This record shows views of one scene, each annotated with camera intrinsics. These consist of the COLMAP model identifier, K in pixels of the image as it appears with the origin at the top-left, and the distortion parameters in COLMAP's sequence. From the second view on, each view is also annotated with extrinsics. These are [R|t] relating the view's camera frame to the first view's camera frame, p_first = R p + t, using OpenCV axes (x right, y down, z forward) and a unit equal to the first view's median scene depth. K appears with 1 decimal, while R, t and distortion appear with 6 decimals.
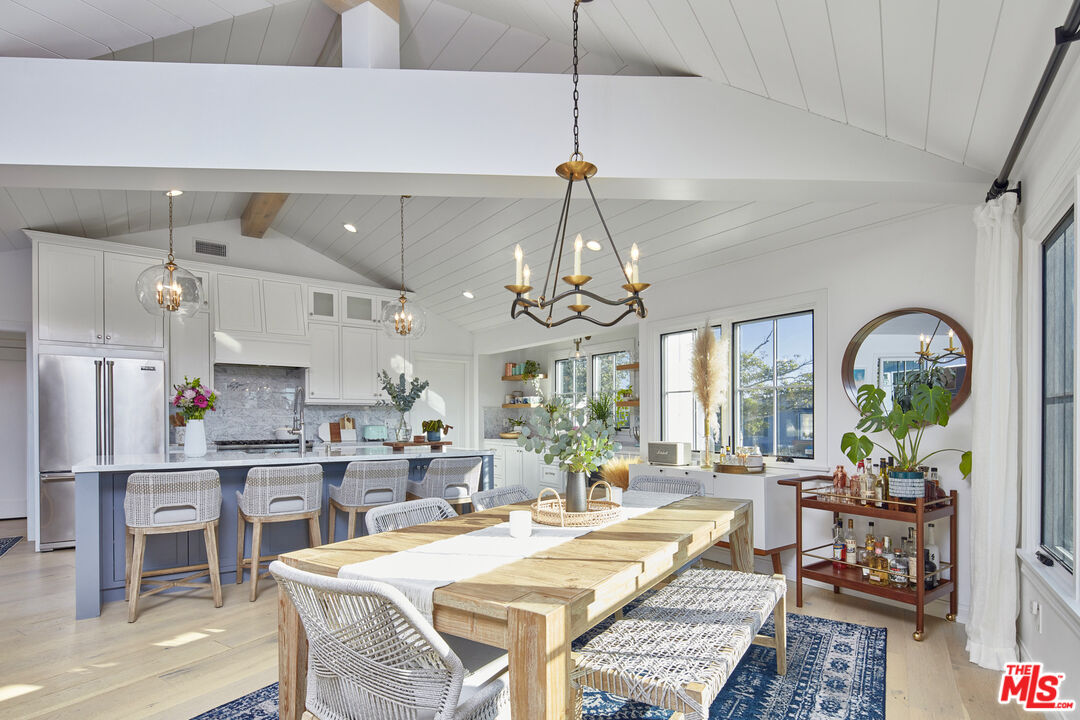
lens RADIAL K [[490.6, 0, 541.4], [0, 490.6, 424.3], [0, 0, 1]] dist [-0.000451, -0.000013]
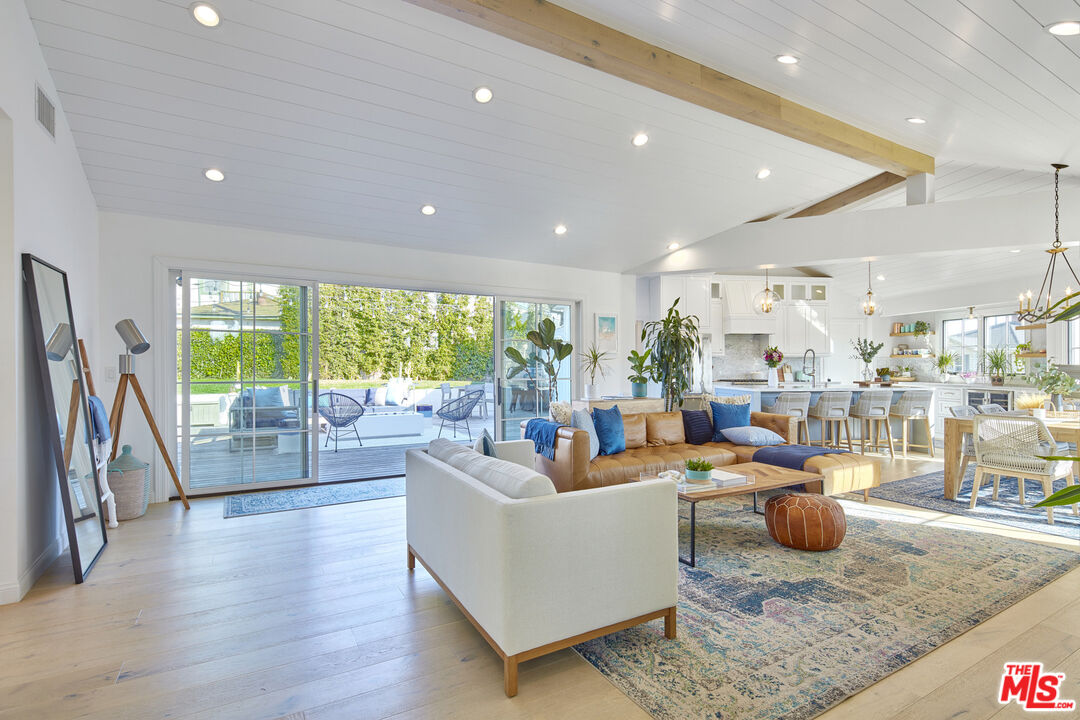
lens RADIAL K [[520.7, 0, 601.3], [0, 520.7, 363.7], [0, 0, 1]] dist [-0.001936, -0.000112]
pose [[0.929994, -0.000945, -0.367574, -0.340275], [-0.003294, 0.999935, -0.010904, -0.000047], [0.367561, 0.011352, 0.929930, -0.669060]]
